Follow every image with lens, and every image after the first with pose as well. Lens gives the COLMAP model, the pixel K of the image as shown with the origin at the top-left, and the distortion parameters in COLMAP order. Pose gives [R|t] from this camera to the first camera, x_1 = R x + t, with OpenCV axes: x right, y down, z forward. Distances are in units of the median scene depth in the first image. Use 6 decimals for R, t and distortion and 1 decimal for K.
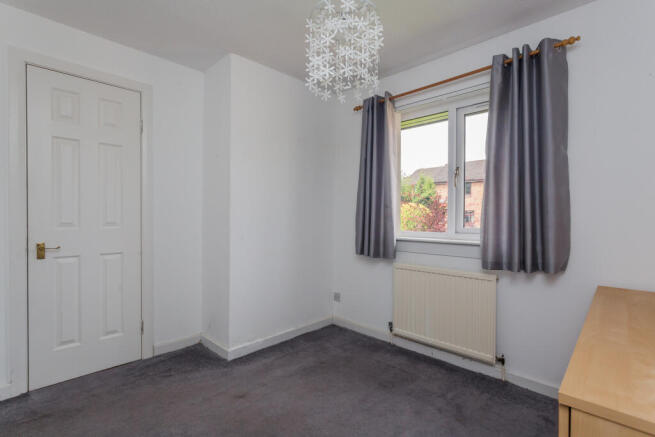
lens RADIAL K [[311.1, 0, 328.5], [0, 311.1, 215.3], [0, 0, 1]] dist [0.001292, -0.000412]
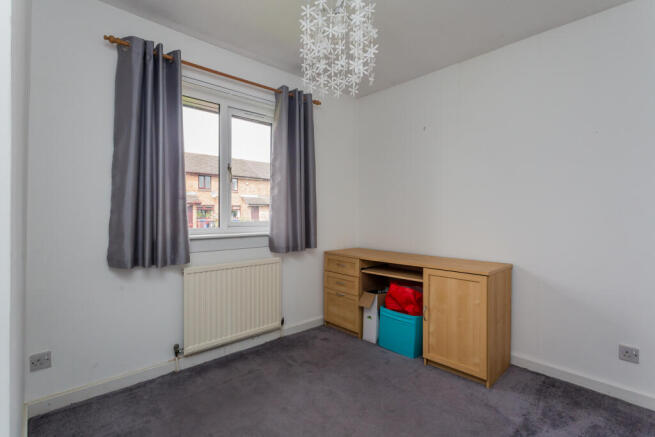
lens RADIAL K [[311.1, 0, 328.5], [0, 311.1, 215.3], [0, 0, 1]] dist [0.001292, -0.000412]
pose [[0.052074, -0.003200, 0.998638, -0.611323], [-0.001883, 0.999993, 0.003303, 0.013825], [-0.998641, -0.002053, 0.052067, 0.622923]]
